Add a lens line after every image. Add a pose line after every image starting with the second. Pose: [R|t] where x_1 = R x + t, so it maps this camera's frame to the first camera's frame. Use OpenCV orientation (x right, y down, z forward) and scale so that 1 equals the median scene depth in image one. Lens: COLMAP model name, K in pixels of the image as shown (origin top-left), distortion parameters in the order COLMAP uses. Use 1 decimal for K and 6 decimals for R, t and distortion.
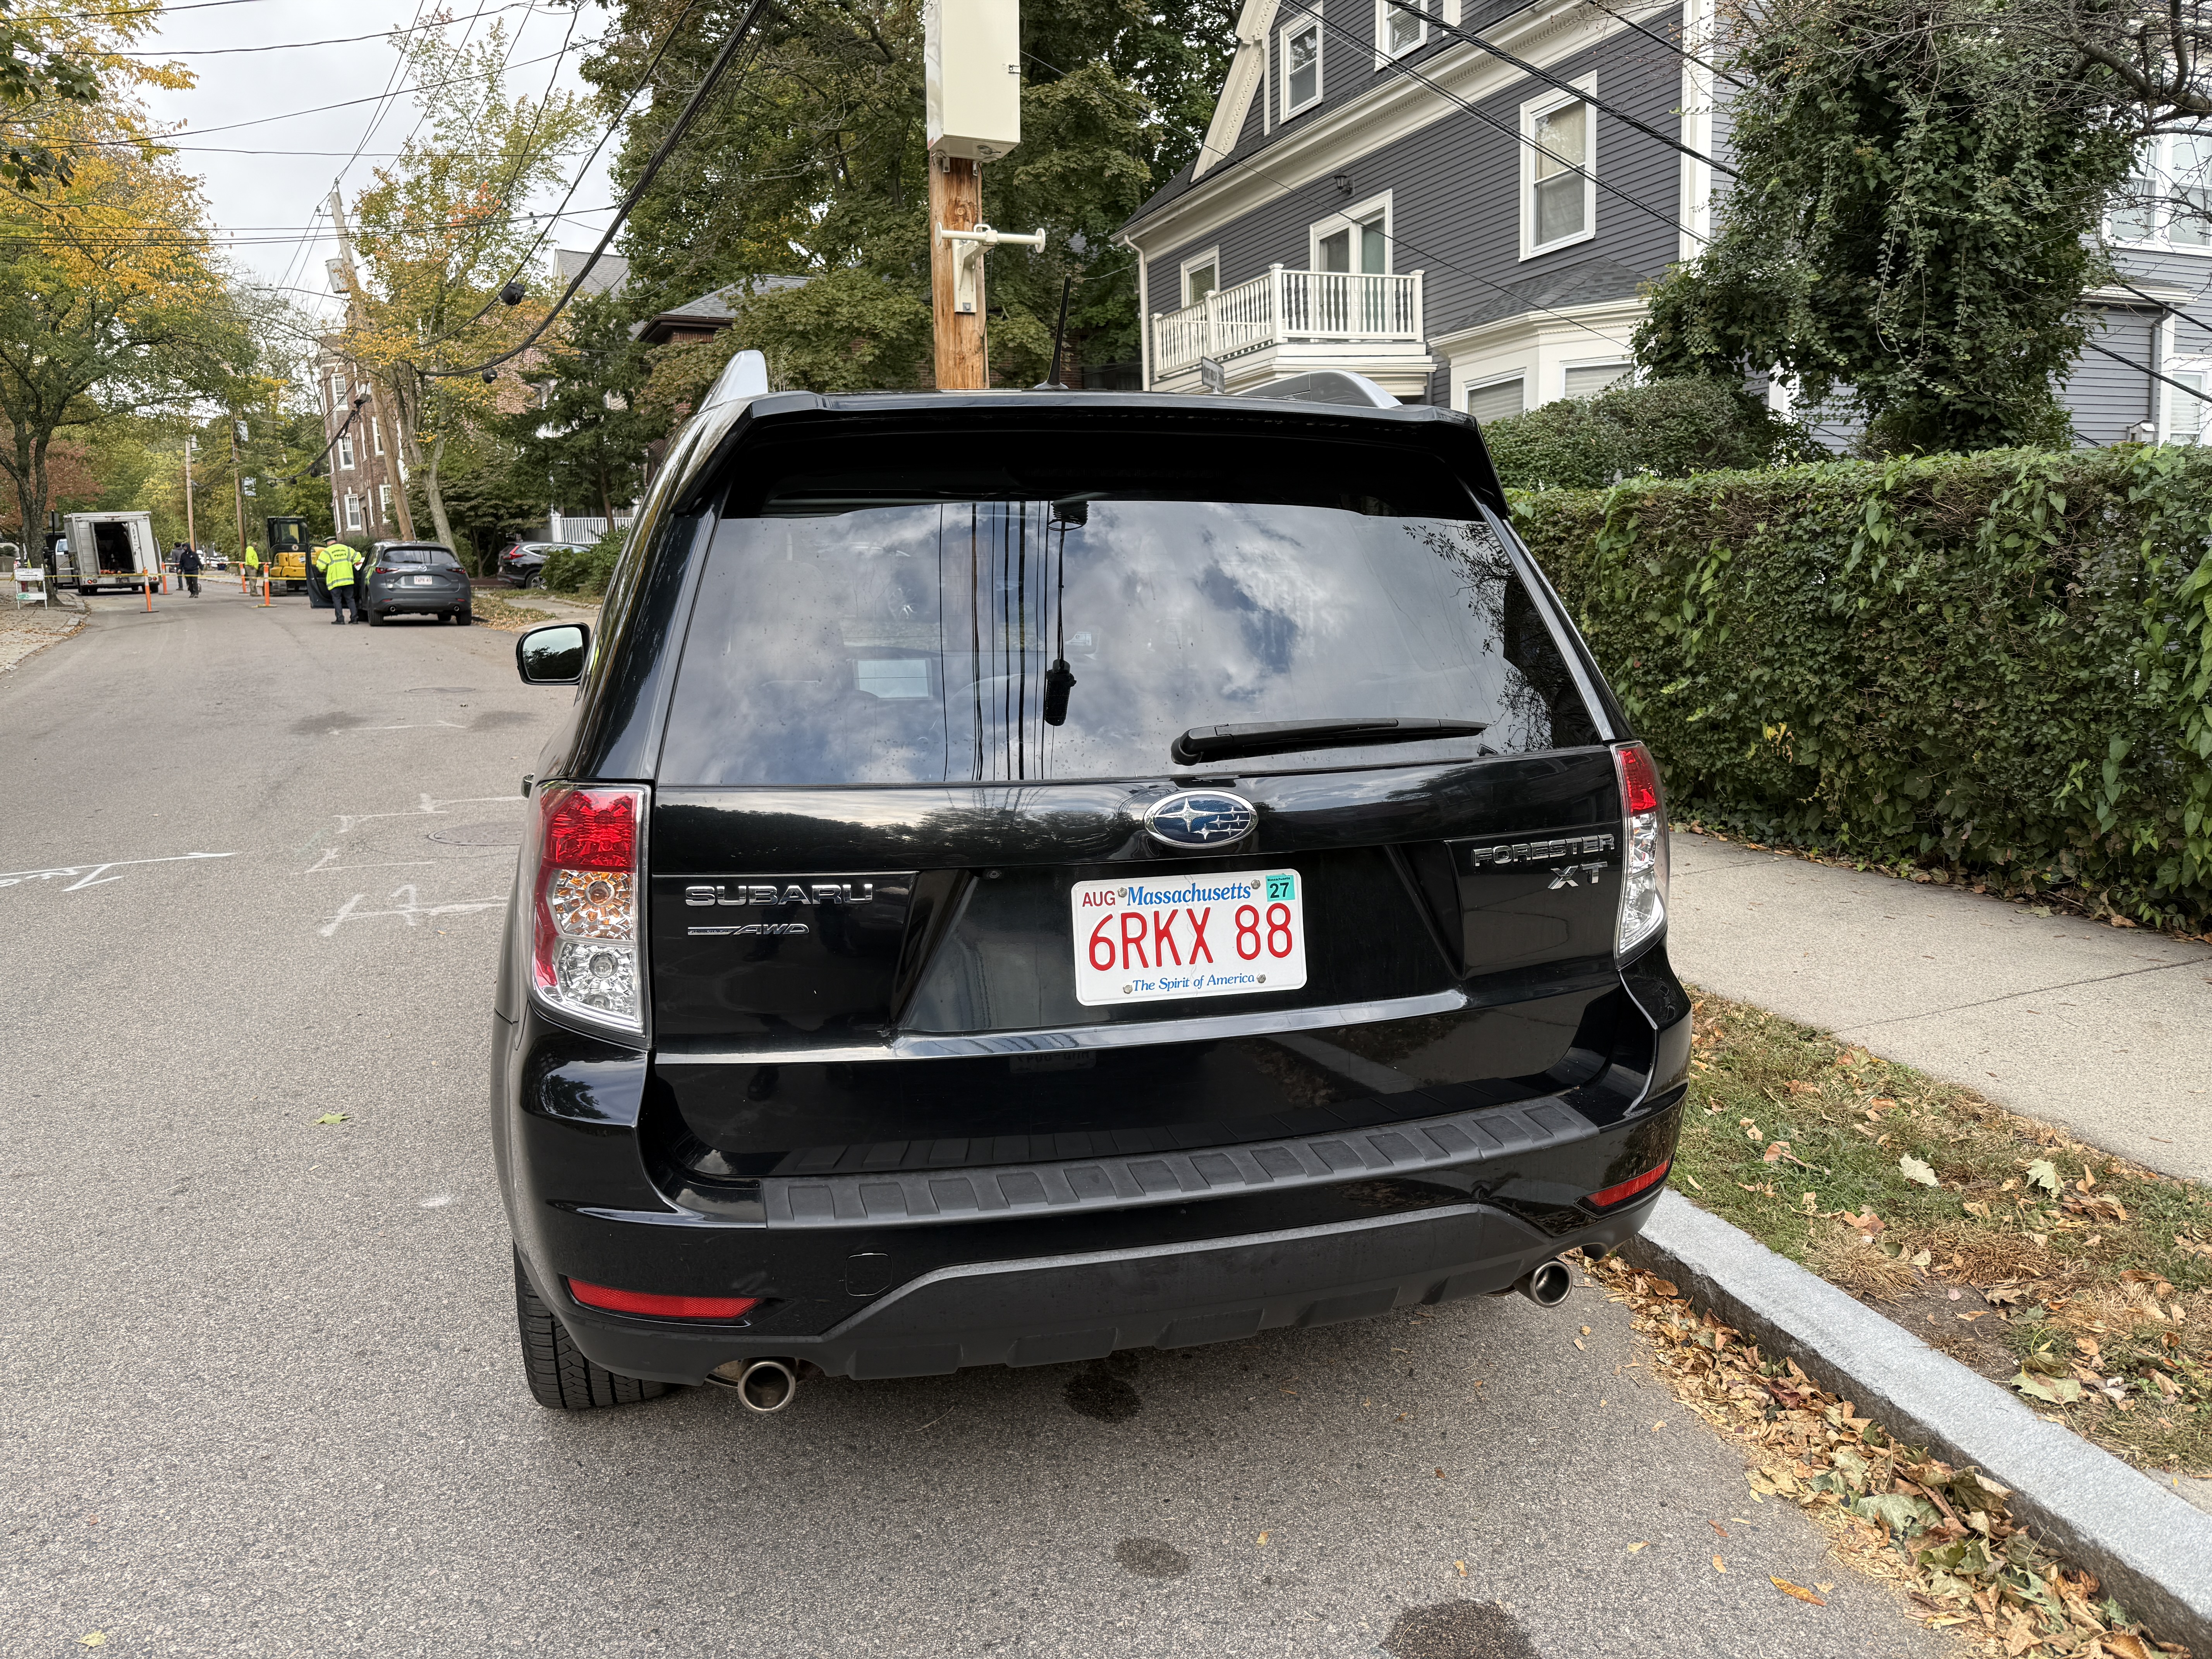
lens RADIAL K [[1556.3, 0, 1106.0], [0, 1556.3, 829.5], [0, 0, 1]] dist [0.045035, -0.067290]
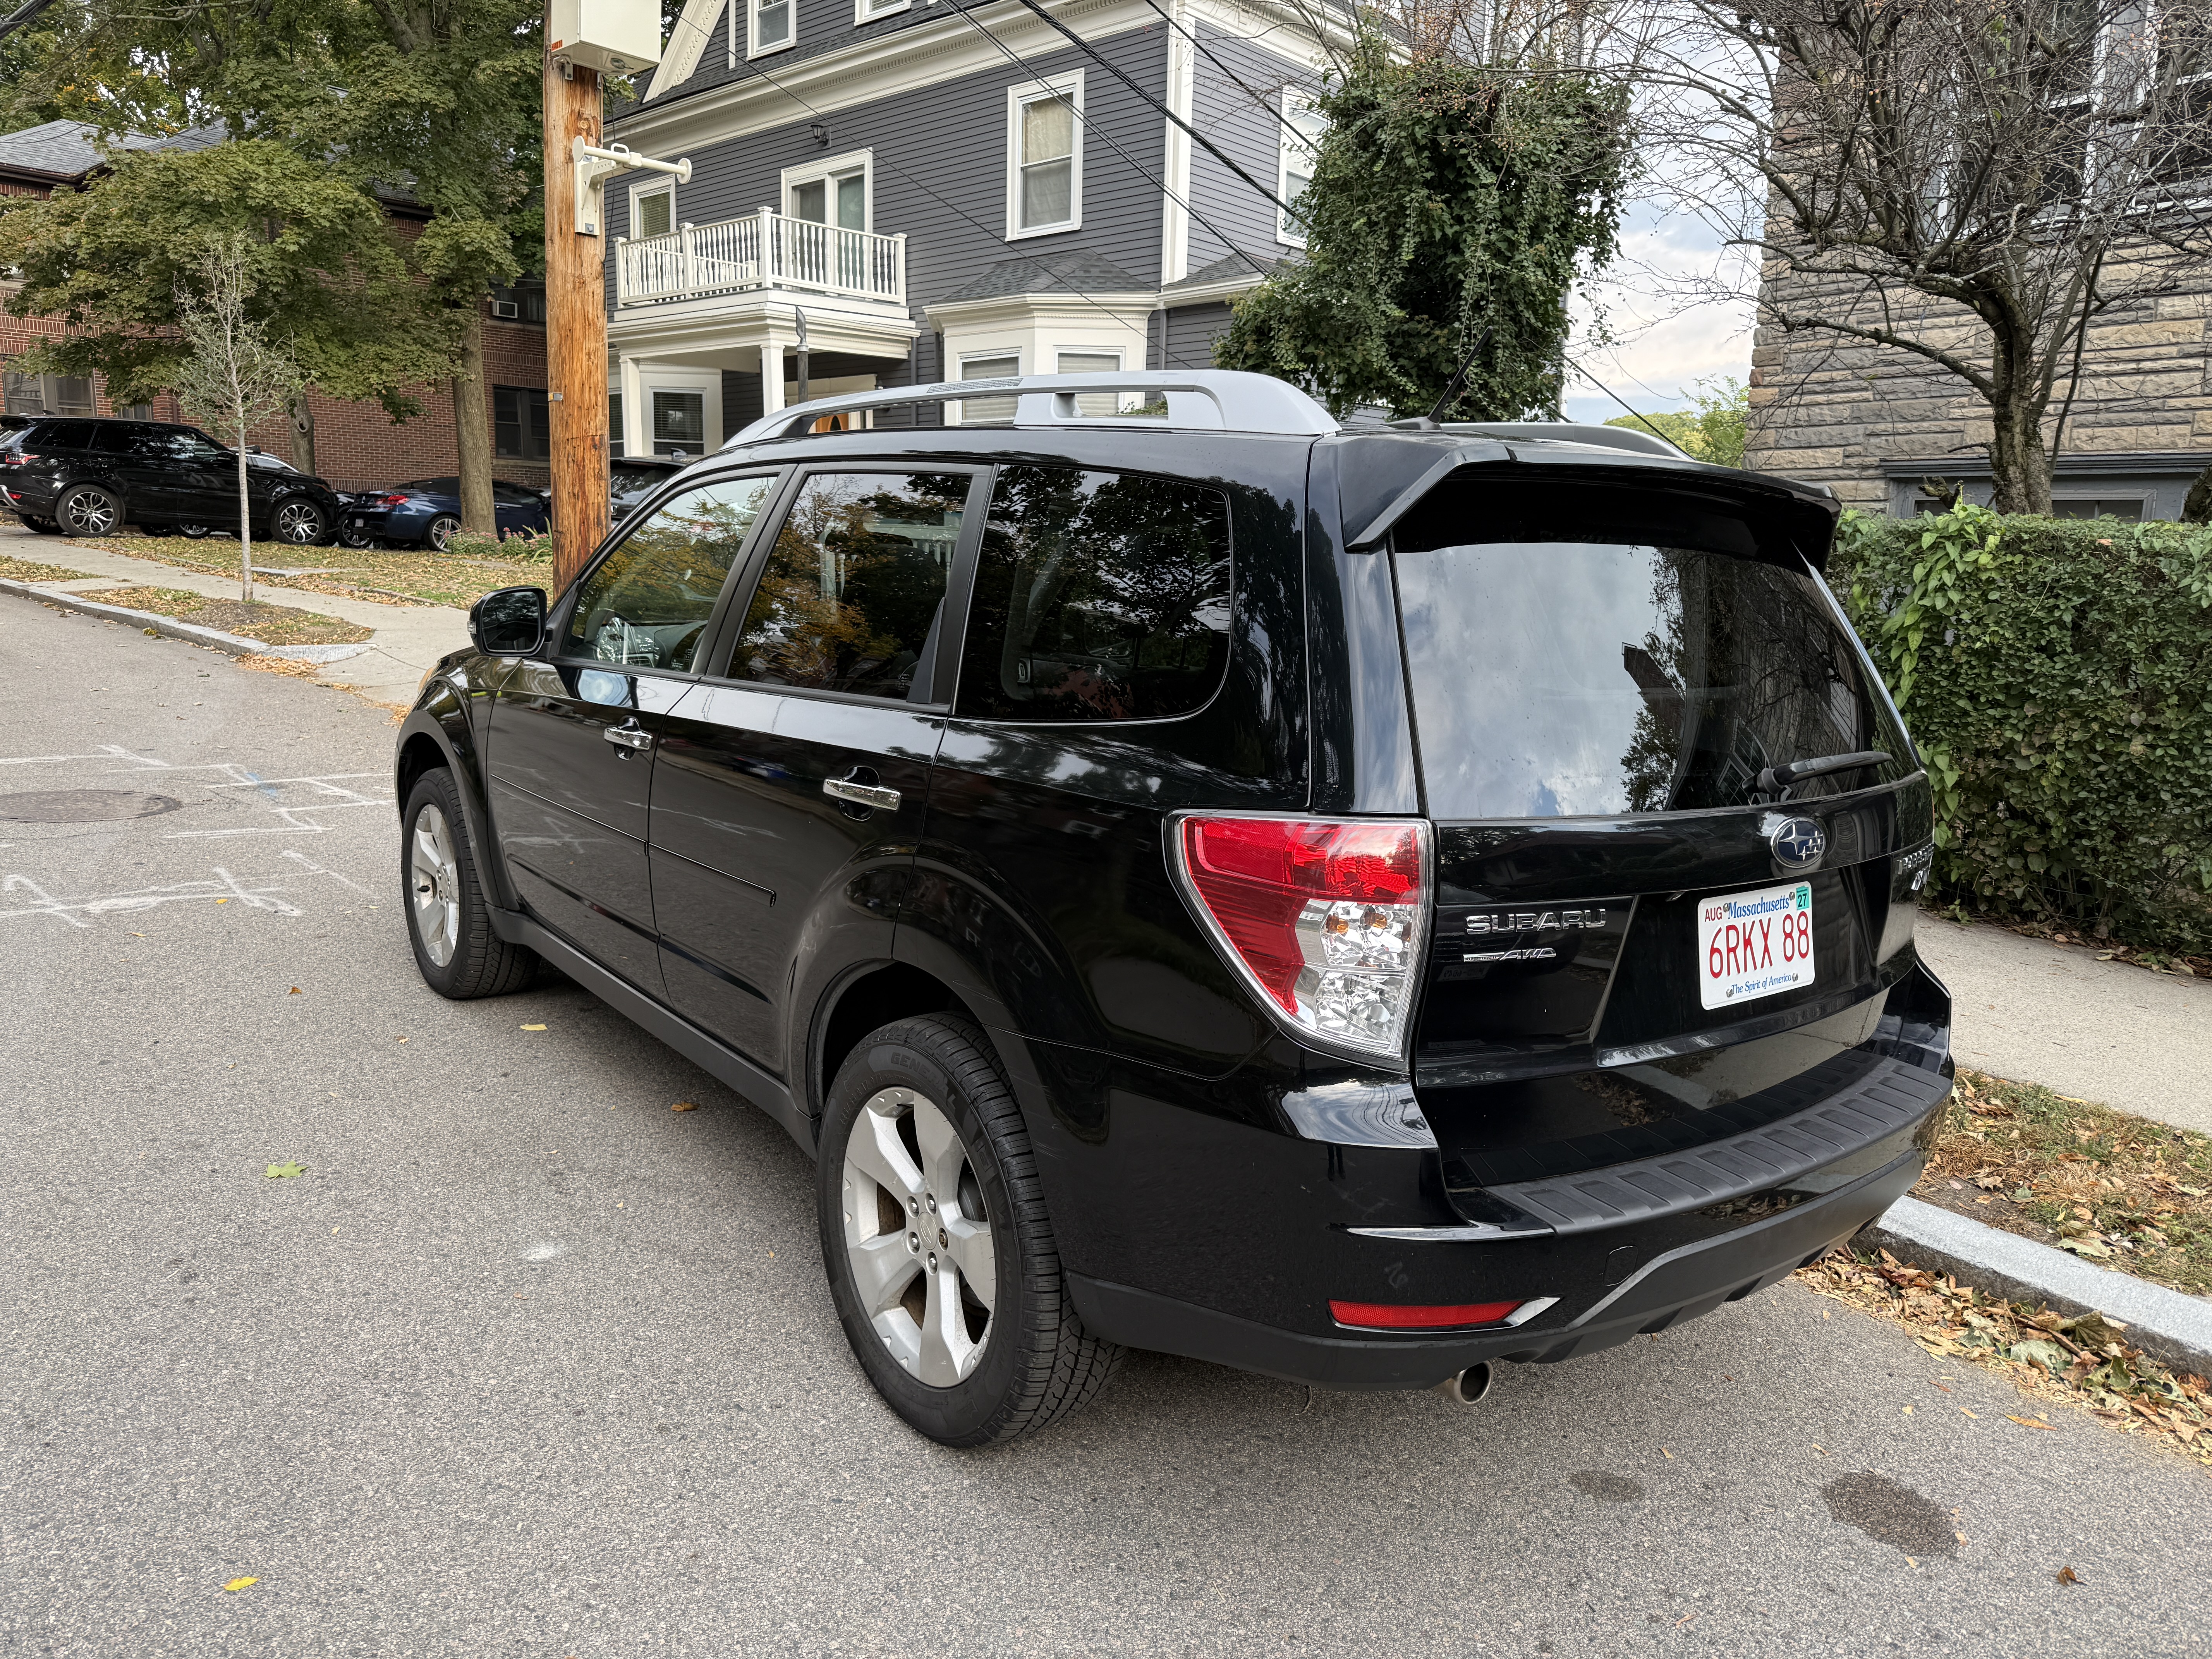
lens RADIAL K [[1559.3, 0, 1081.5], [0, 1559.3, 813.5], [0, 0, 1]] dist [0.036705, -0.053271]
pose [[0.920984, -0.007882, 0.389522, -0.187625], [-0.001182, 0.999734, 0.023024, -0.011734], [-0.389600, -0.021665, 0.920729, 0.028214]]
